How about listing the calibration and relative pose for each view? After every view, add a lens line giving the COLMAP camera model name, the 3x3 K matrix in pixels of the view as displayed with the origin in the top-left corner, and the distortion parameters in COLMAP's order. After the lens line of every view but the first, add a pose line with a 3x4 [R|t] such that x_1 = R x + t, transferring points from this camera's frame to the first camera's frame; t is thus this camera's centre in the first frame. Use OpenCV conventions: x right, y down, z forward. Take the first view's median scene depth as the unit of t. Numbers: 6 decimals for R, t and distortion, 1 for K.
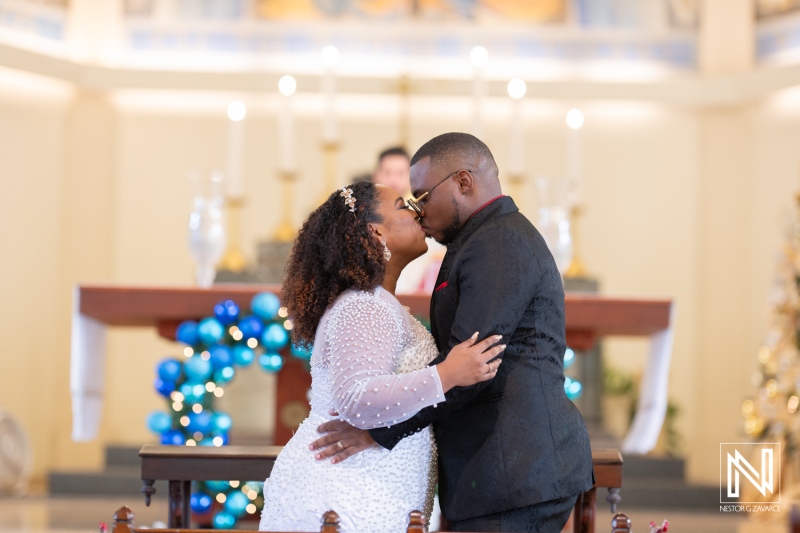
lens RADIAL K [[2423.2, 0, 400.1], [0, 2423.2, 266.3], [0, 0, 1]] dist [-0.092757, 0.000000]
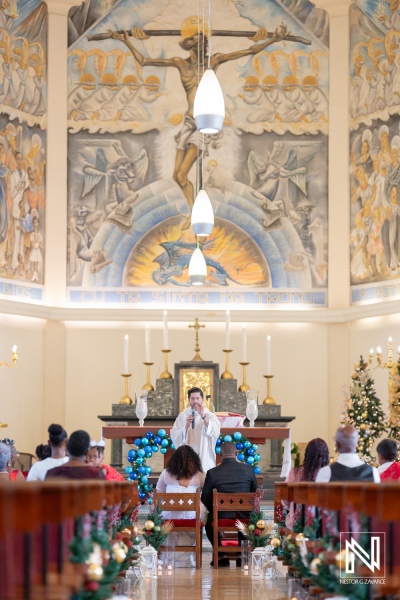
lens RADIAL K [[1817.4, 0, 199.9], [0, 1817.4, 300.1], [0, 0, 1]] dist [-0.092757, 0.000000]
pose [[0.999732, -0.015887, 0.016814, -0.021776], [0.016281, 0.999588, -0.023620, -0.049894], [-0.016432, 0.023887, 0.999580, -0.682965]]
